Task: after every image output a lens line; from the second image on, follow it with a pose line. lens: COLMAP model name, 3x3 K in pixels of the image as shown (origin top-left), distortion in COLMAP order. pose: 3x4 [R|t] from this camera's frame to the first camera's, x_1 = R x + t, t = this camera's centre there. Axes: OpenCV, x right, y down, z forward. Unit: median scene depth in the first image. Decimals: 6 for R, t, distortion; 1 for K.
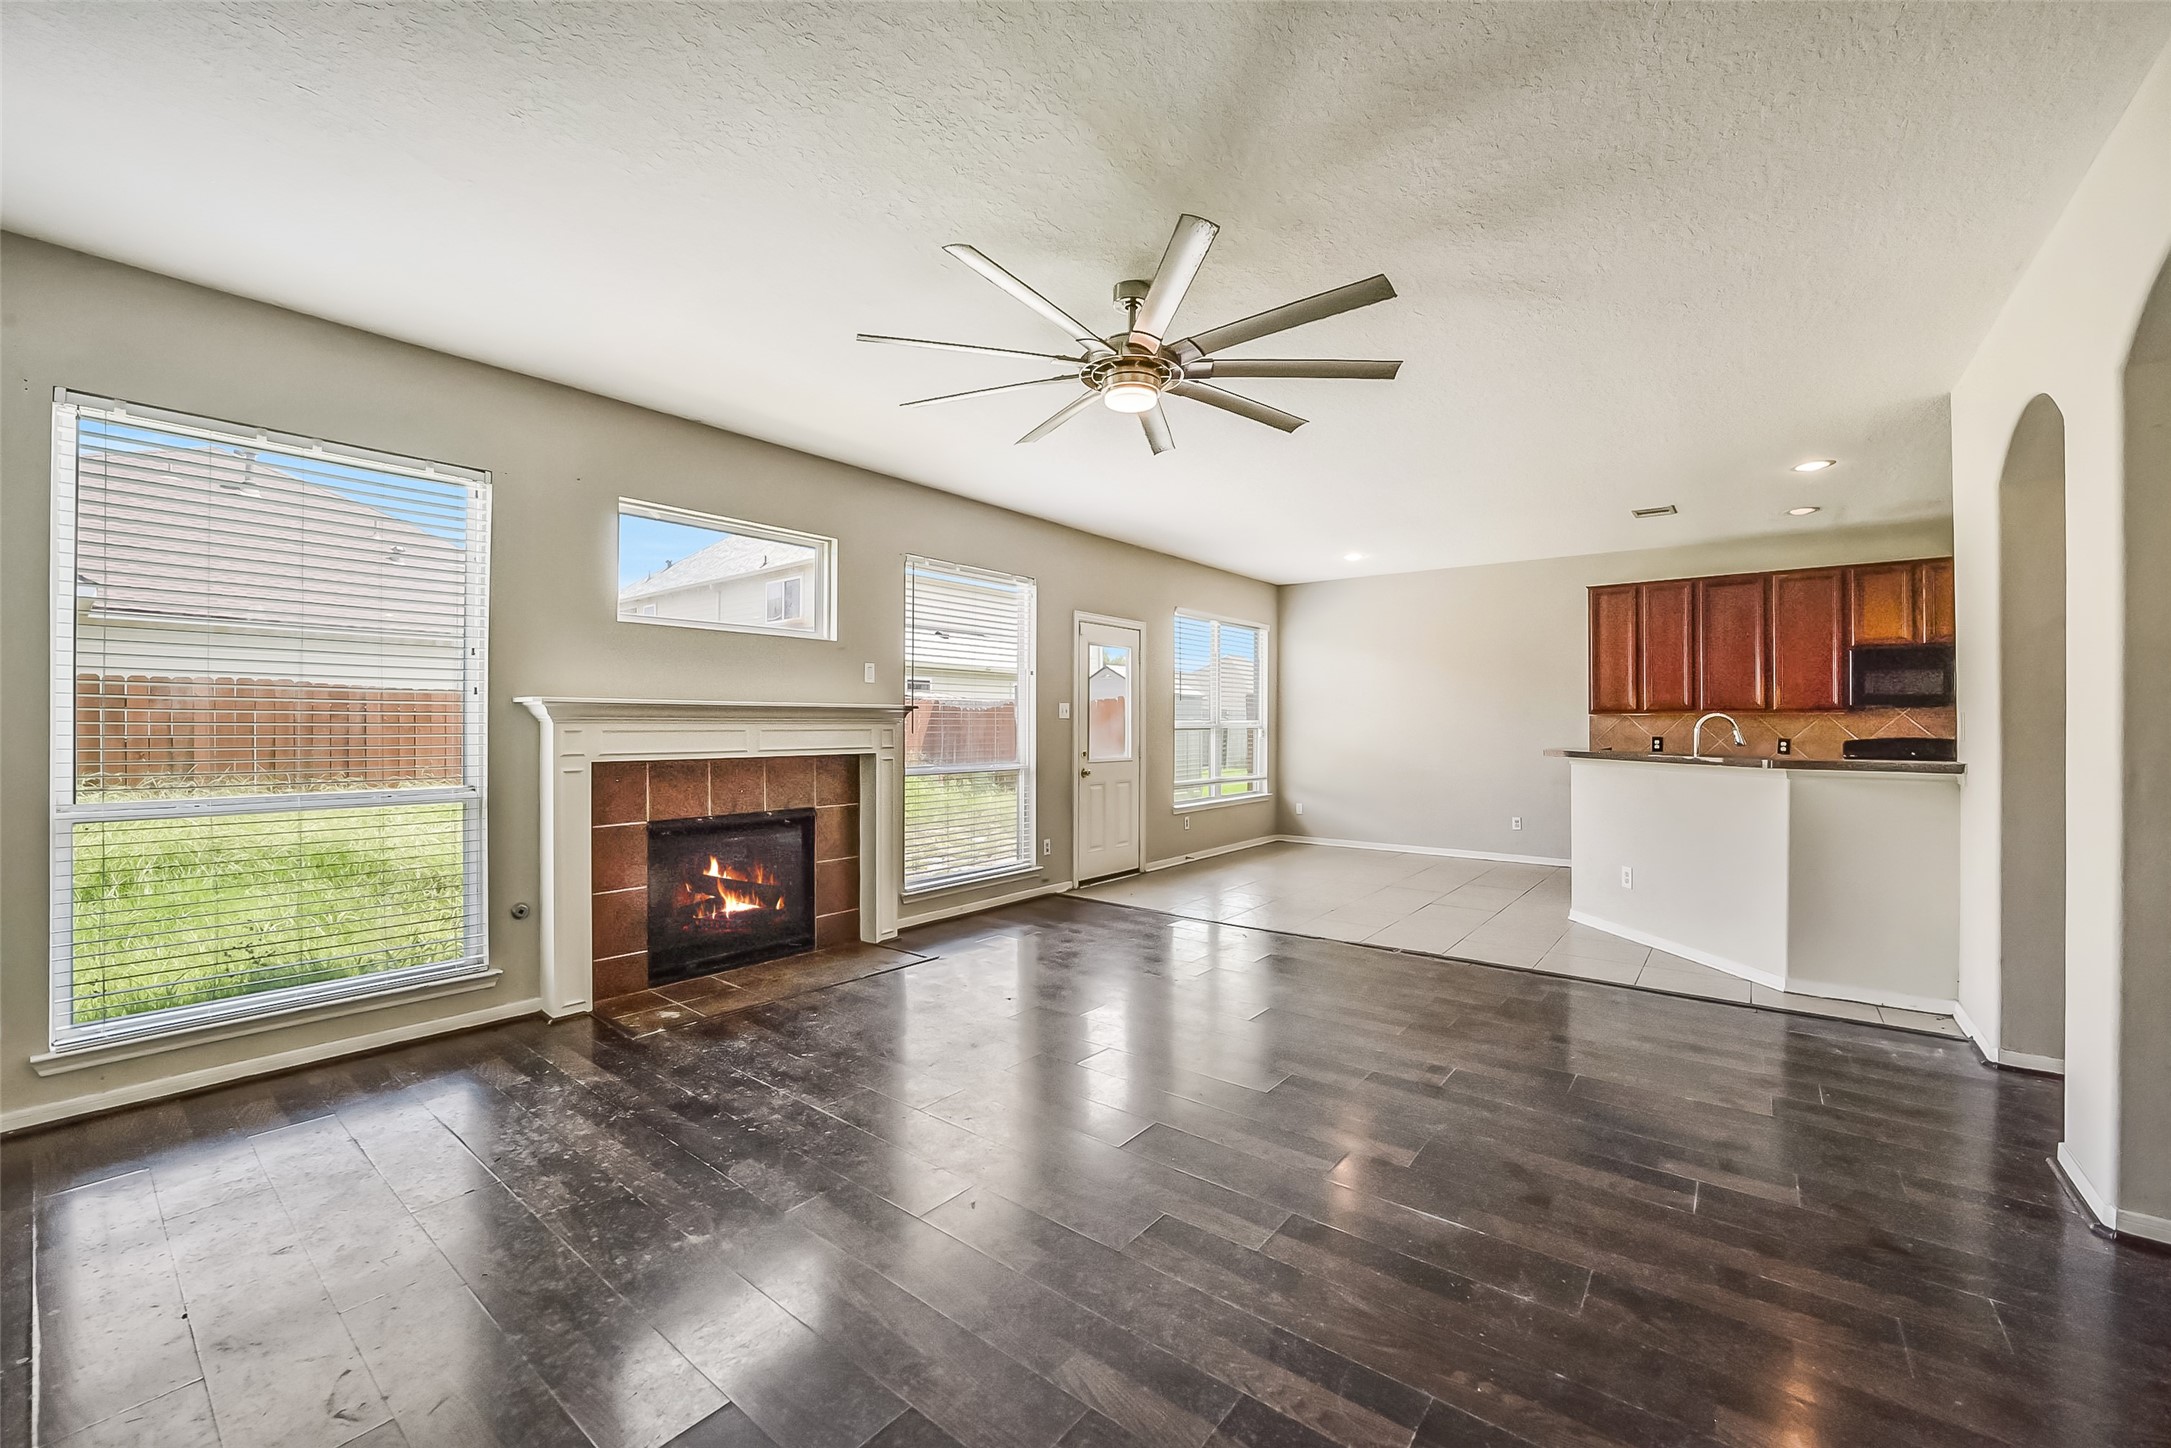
lens RADIAL K [[861.3, 0, 1095.7], [0, 861.3, 720.4], [0, 0, 1]] dist [-0.024654, 0.000248]
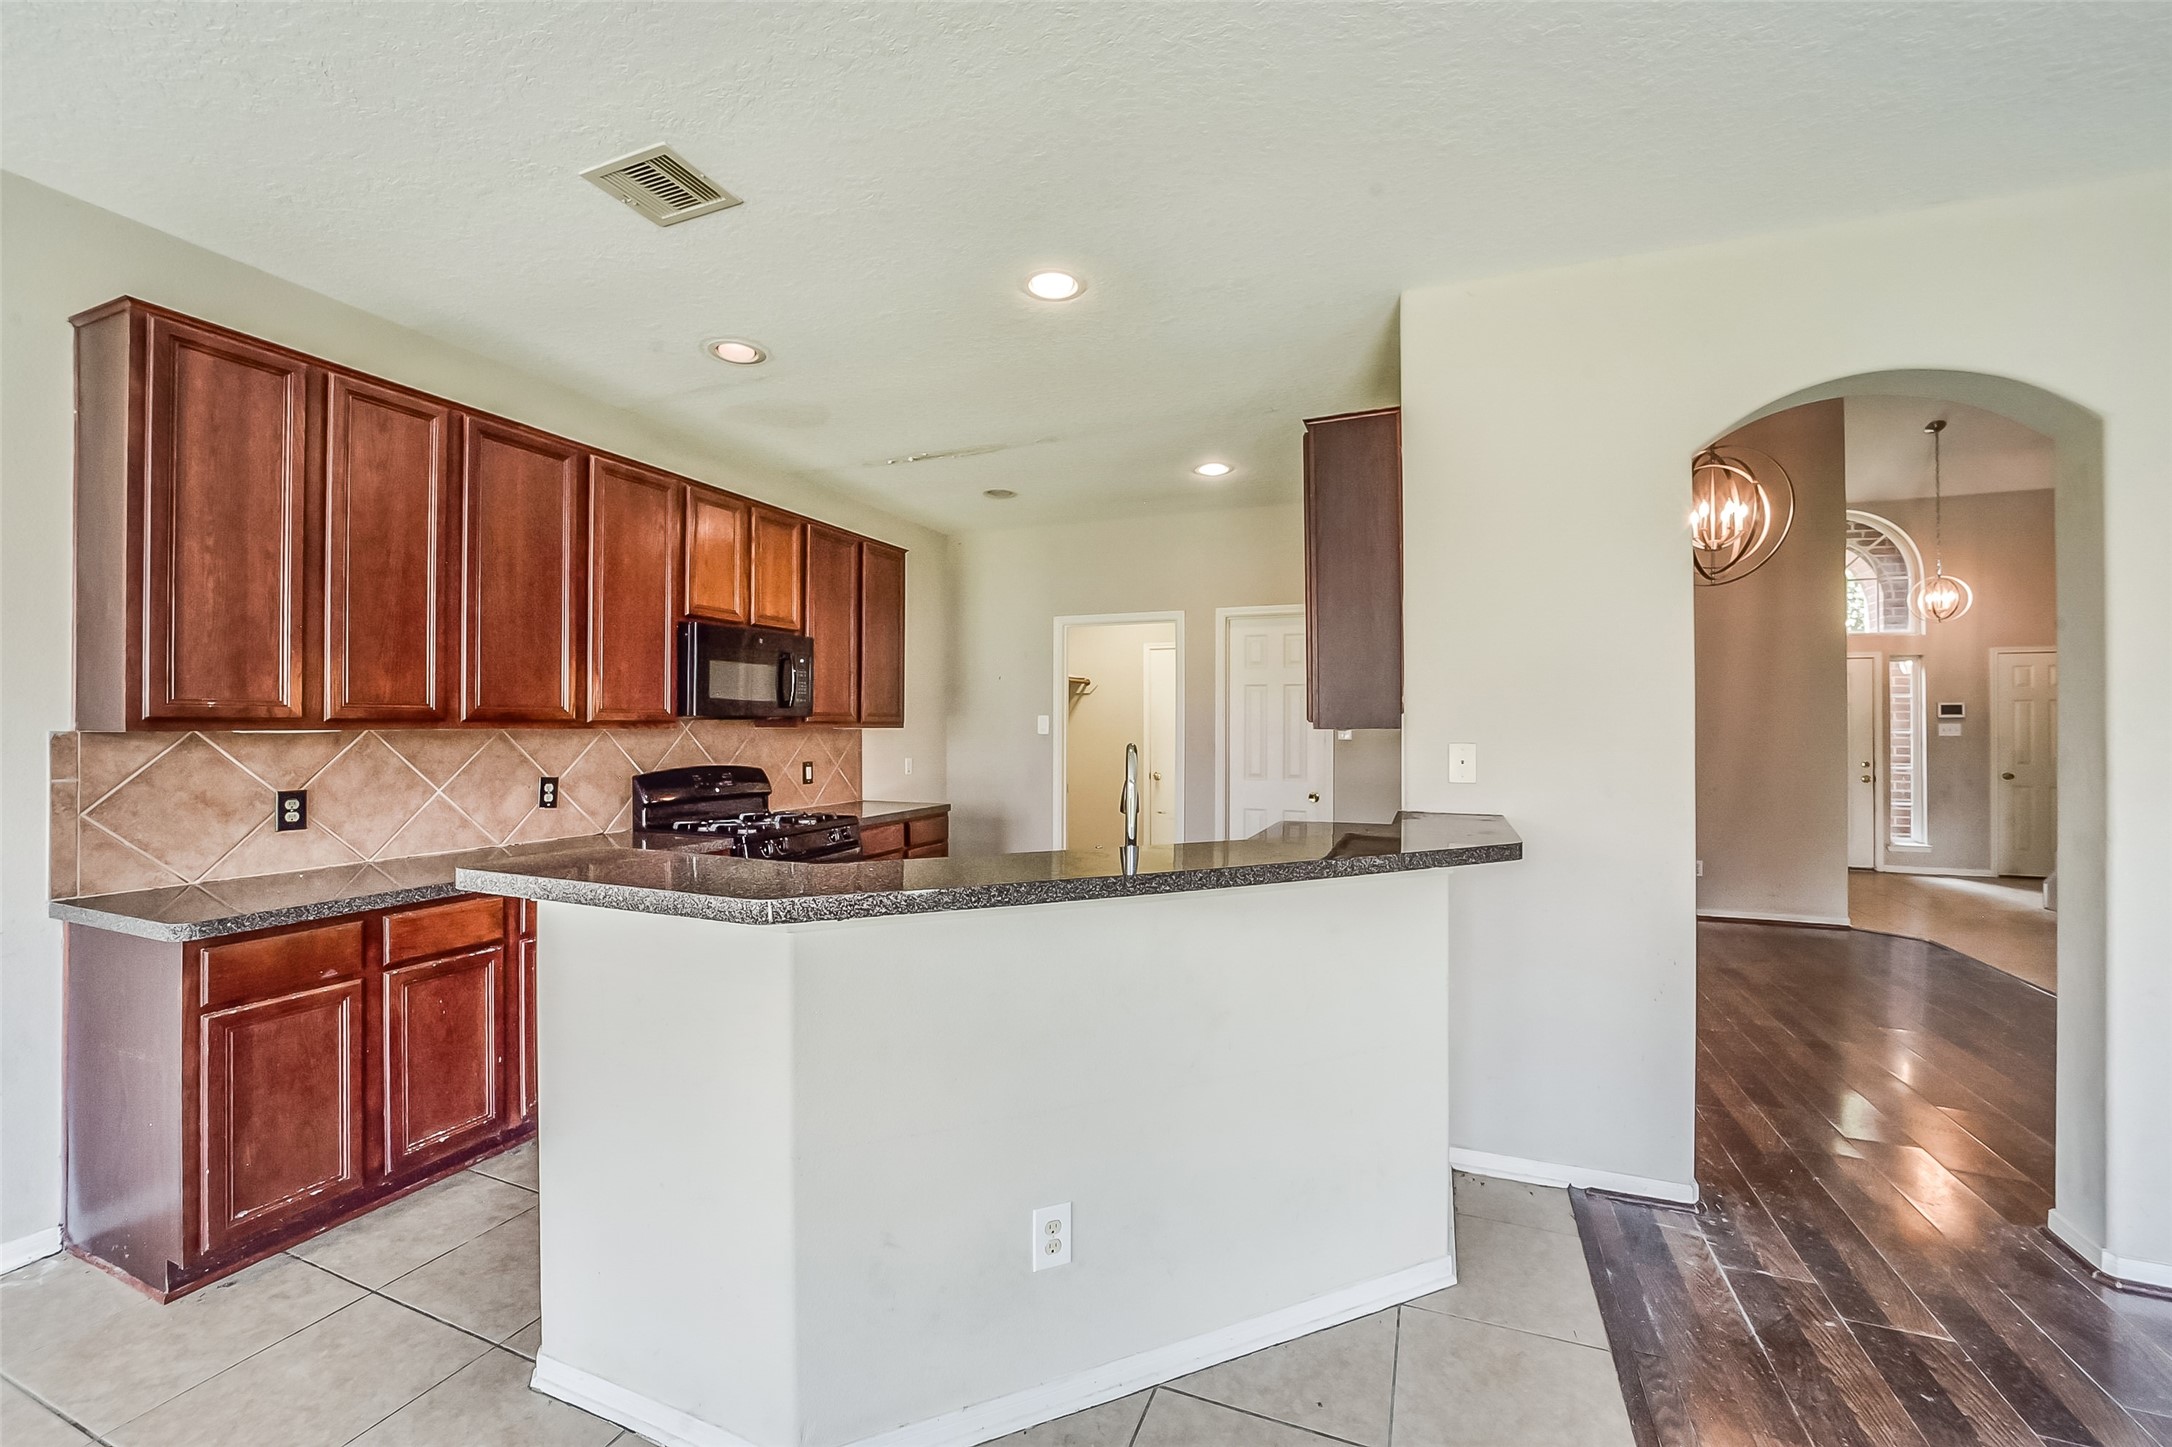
lens RADIAL K [[861.7, 0, 1096.2], [0, 861.7, 719.9], [0, 0, 1]] dist [-0.024654, 0.000248]
pose [[-0.260961, 0.004264, 0.965340, 0.238202], [-0.006849, 0.999957, -0.006268, -0.012537], [-0.965325, -0.008247, -0.260920, 0.845121]]
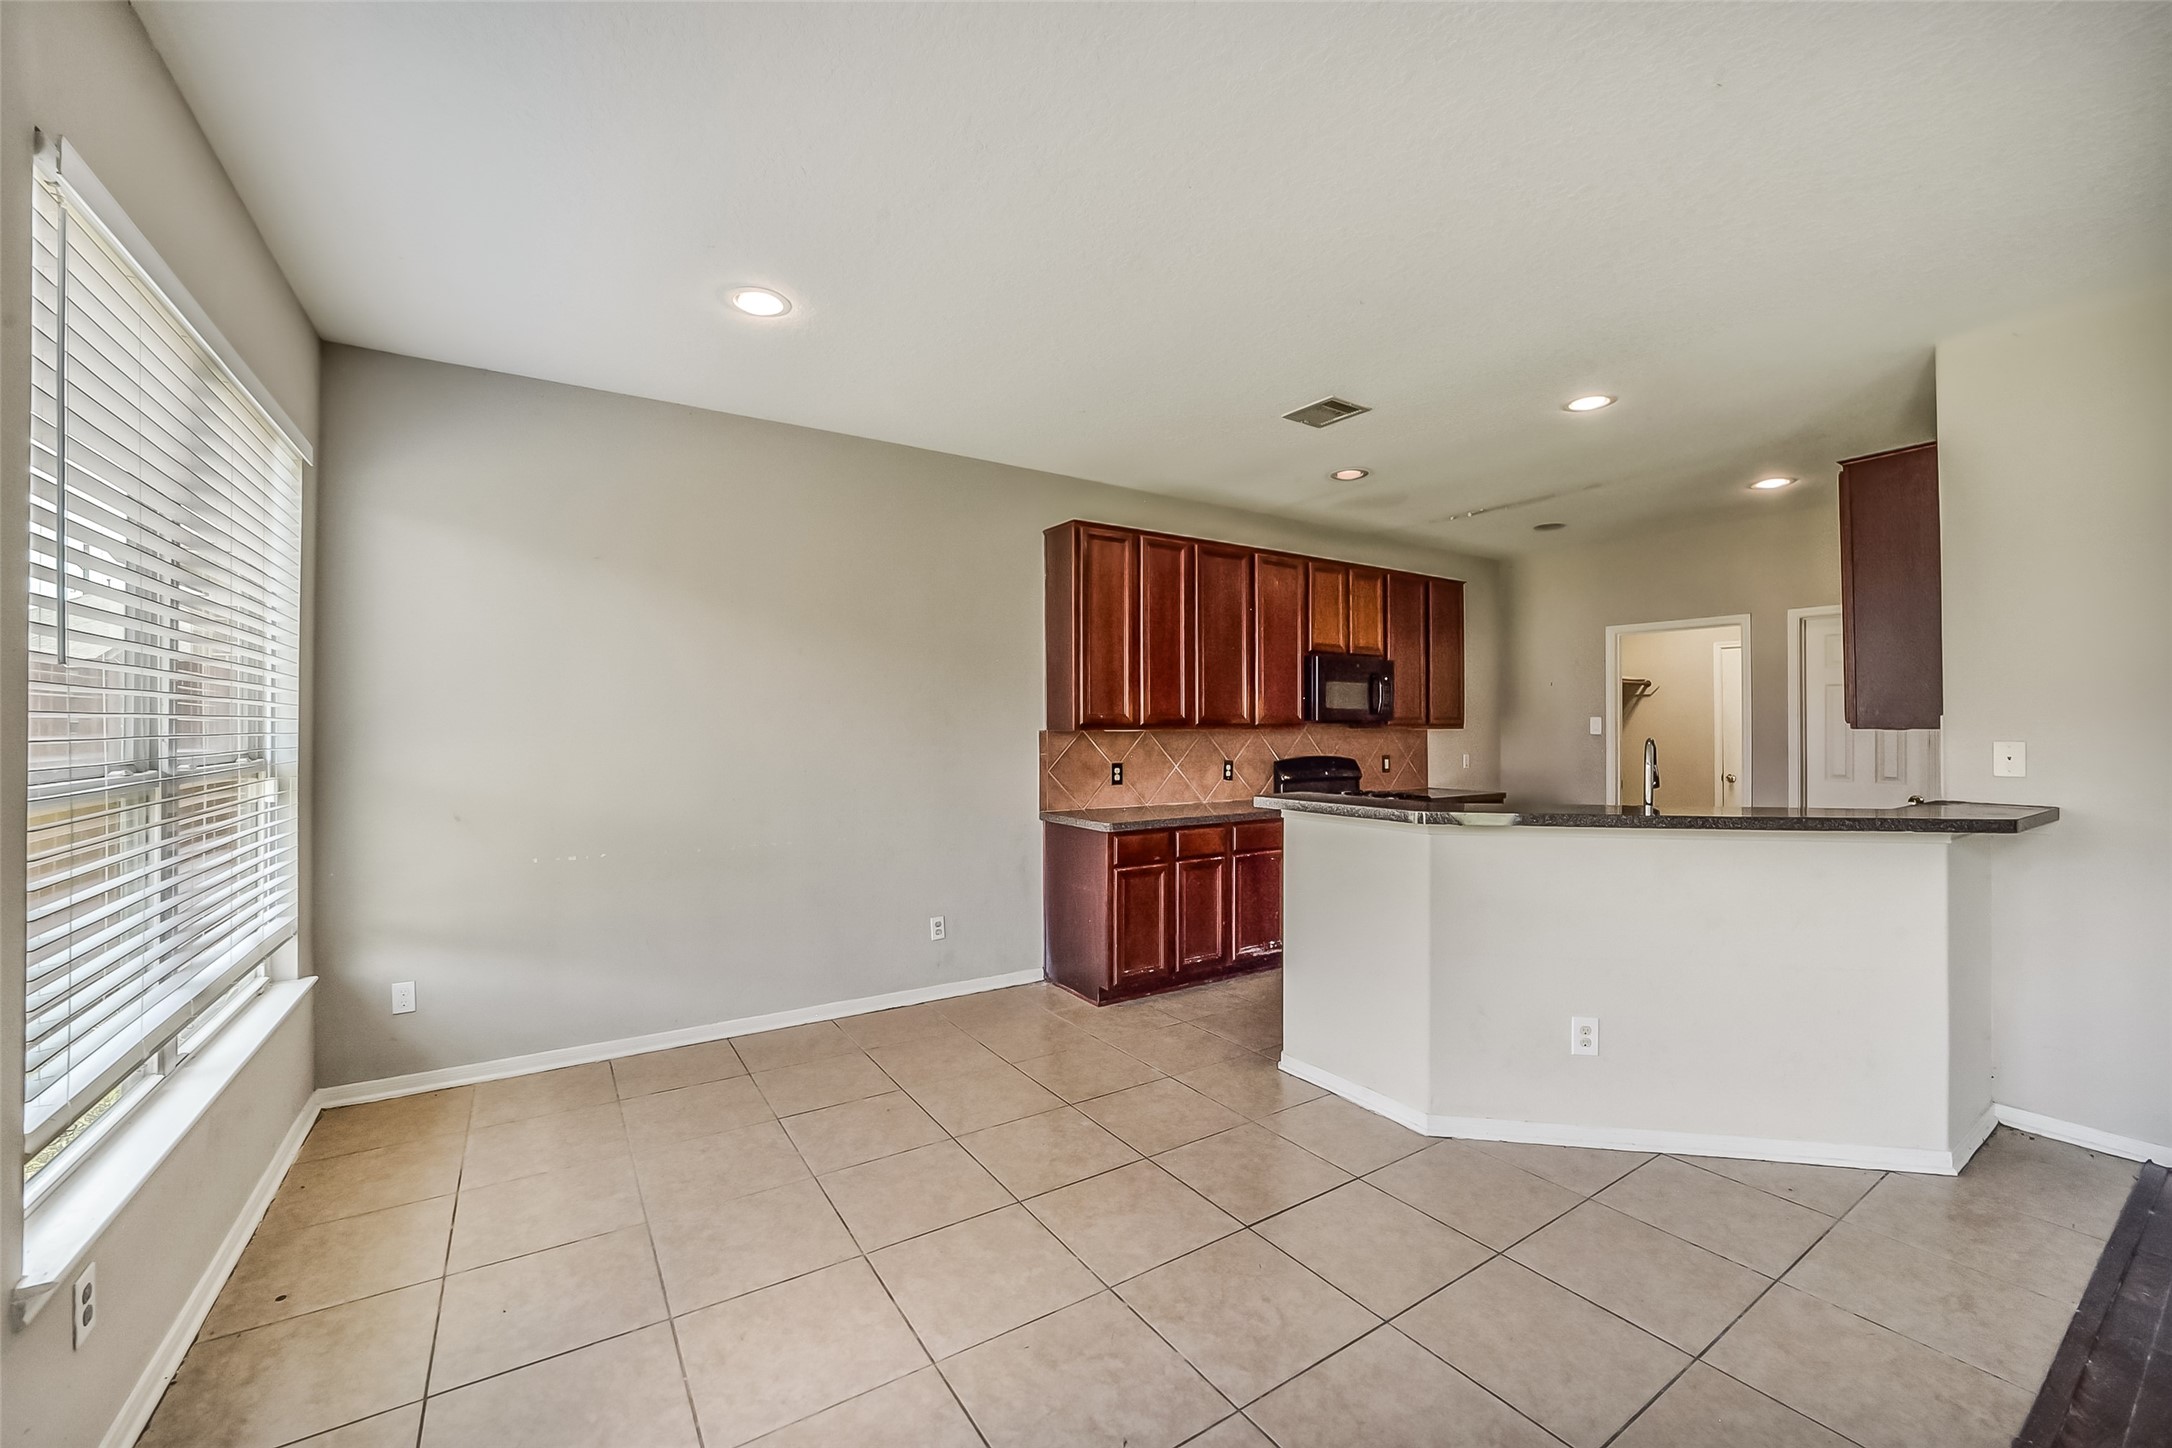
lens RADIAL K [[861.7, 0, 1096.2], [0, 861.7, 720.4], [0, 0, 1]] dist [-0.024654, 0.000248]
pose [[0.332029, 0.005805, 0.943251, 0.007615], [-0.003318, 0.999982, -0.004986, -0.012197], [-0.943263, -0.001474, 0.332042, 0.878614]]
